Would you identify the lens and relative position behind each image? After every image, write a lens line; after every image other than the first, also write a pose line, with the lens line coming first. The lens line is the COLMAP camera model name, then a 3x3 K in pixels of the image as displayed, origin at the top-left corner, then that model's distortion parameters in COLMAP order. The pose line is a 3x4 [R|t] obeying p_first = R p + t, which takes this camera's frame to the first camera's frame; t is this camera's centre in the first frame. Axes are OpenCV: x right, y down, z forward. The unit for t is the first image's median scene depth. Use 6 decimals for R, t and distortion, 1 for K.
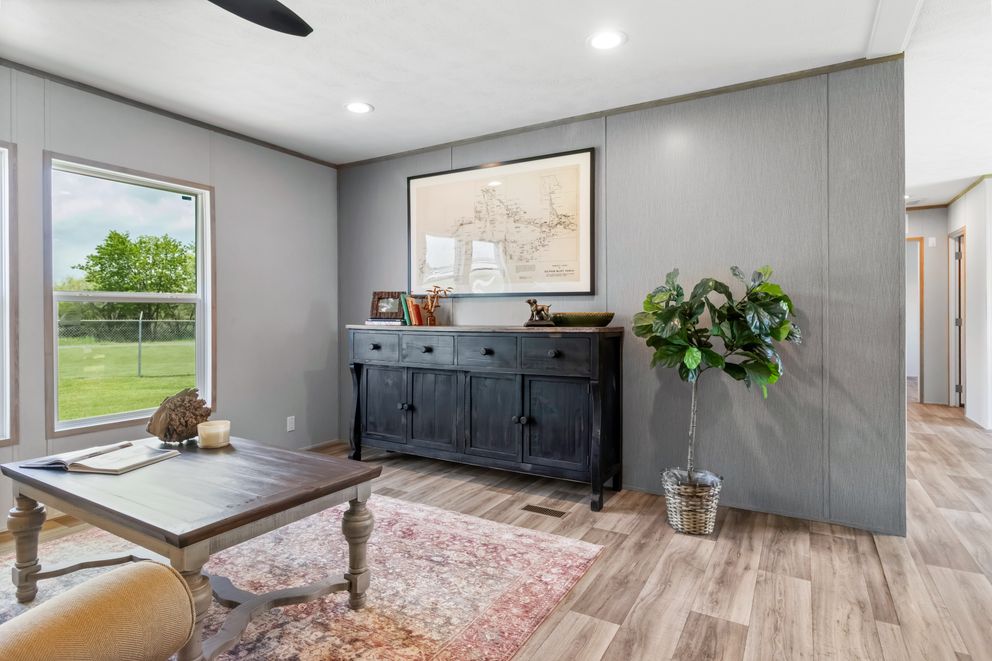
lens RADIAL K [[525.6, 0, 496.4], [0, 525.6, 322.0], [0, 0, 1]] dist [-0.007312, -0.001285]
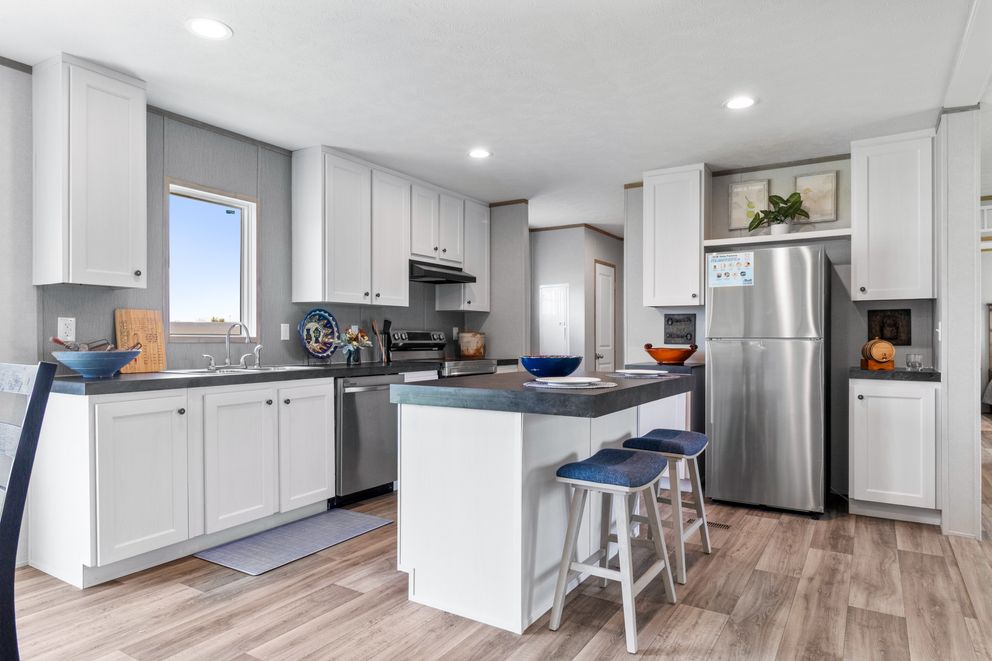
lens RADIAL K [[599.7, 0, 494.6], [0, 599.7, 338.7], [0, 0, 1]] dist [-0.008973, 0.001444]
pose [[-0.999341, 0.003190, 0.036153, 1.129519], [0.003310, 0.999989, 0.003252, -0.018444], [-0.036143, 0.003370, -0.999341, 2.347577]]
